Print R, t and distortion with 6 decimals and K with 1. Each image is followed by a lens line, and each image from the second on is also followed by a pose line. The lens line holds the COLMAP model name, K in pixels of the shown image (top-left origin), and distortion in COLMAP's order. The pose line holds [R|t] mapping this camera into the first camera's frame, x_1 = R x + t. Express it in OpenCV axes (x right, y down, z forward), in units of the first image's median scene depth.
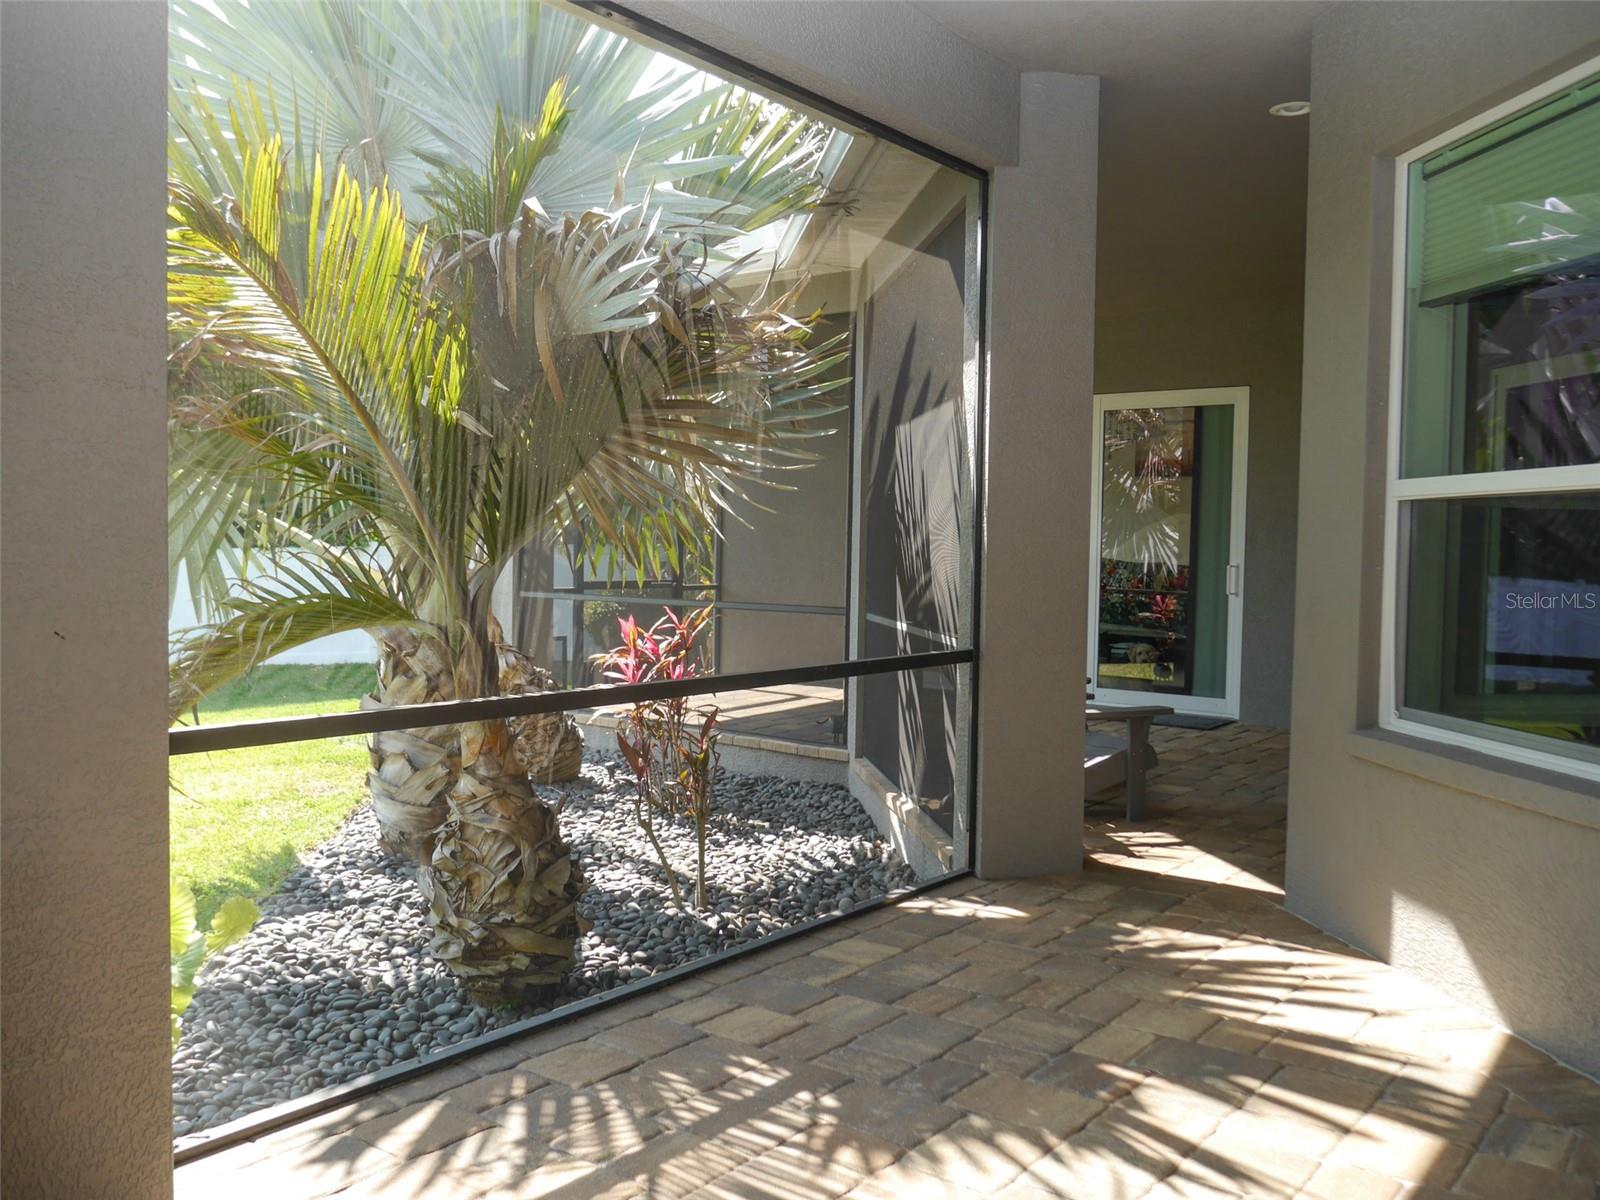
lens RADIAL K [[1333.6, 0, 801.9], [0, 1333.6, 601.1], [0, 0, 1]] dist [-0.023859, 0.012686]
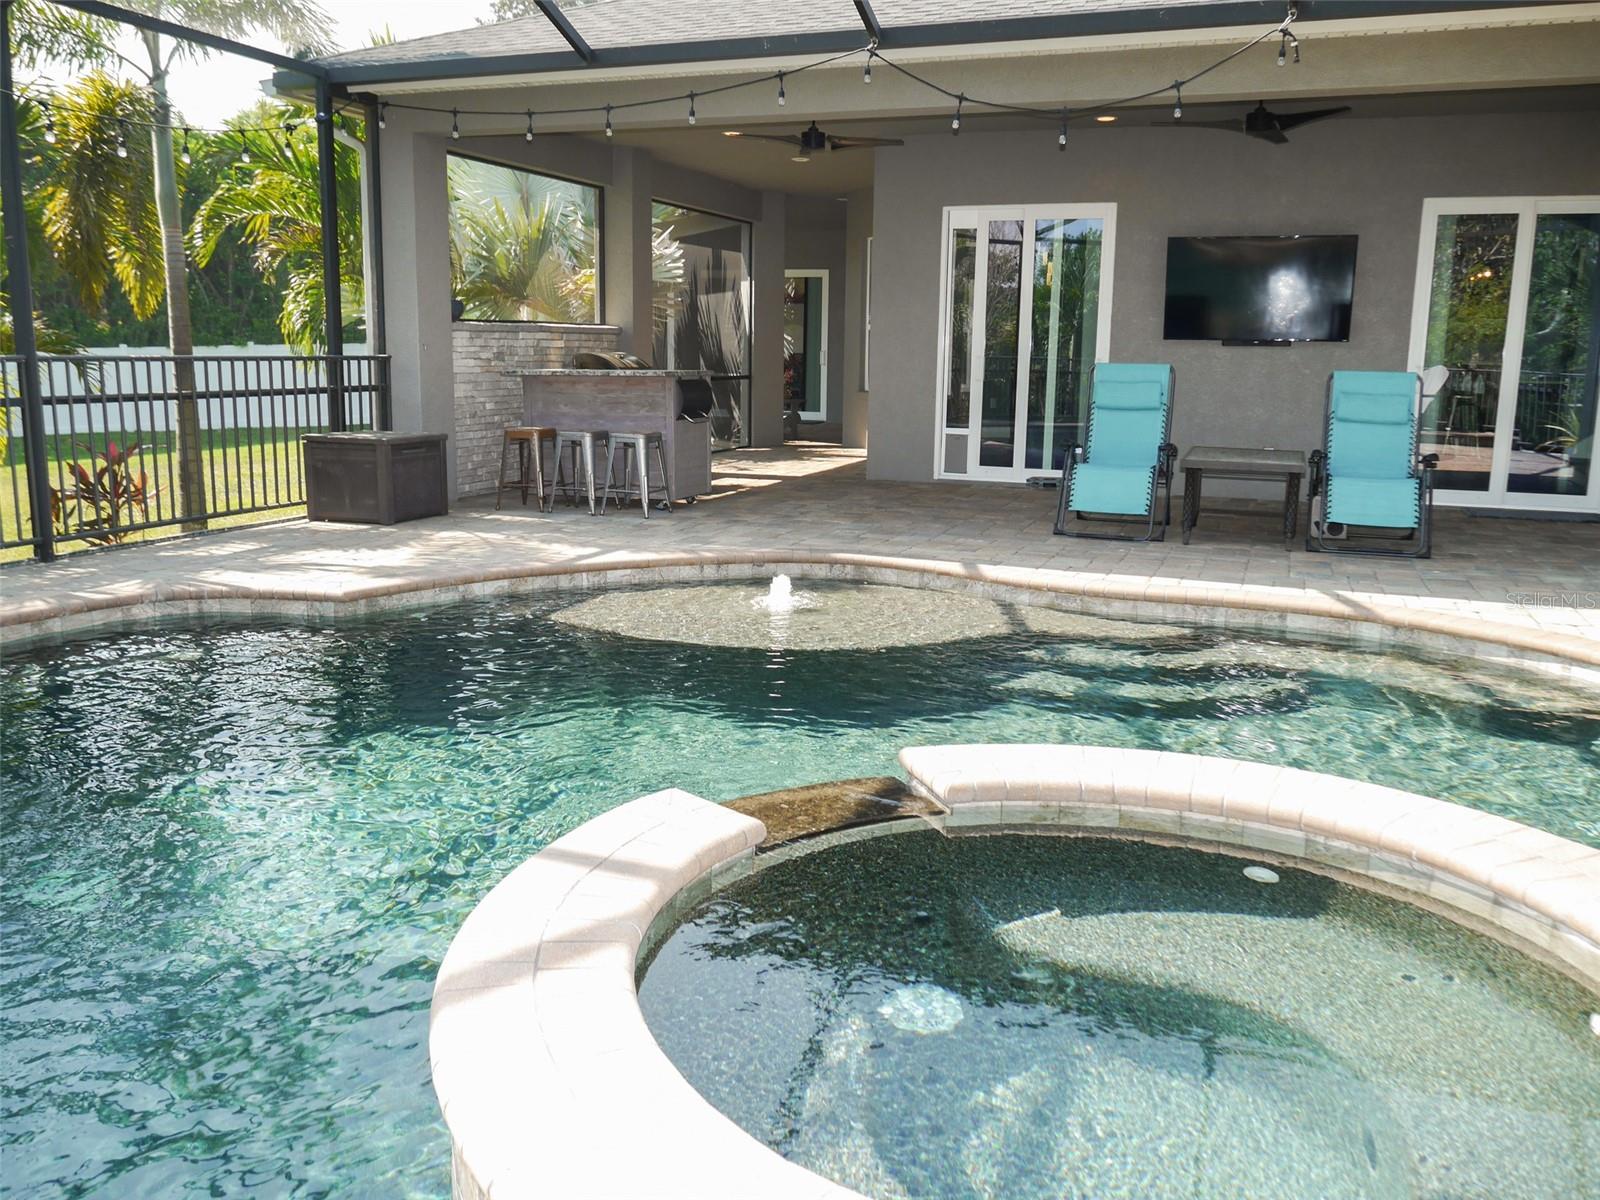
lens RADIAL K [[1333.6, 0, 800.8], [0, 1333.6, 598.6], [0, 0, 1]] dist [-0.023859, 0.012686]
pose [[0.953996, -0.061260, 0.293494, -0.624297], [0.018182, 0.988923, 0.147314, 0.085605], [-0.299267, -0.135201, 0.944542, -1.838940]]
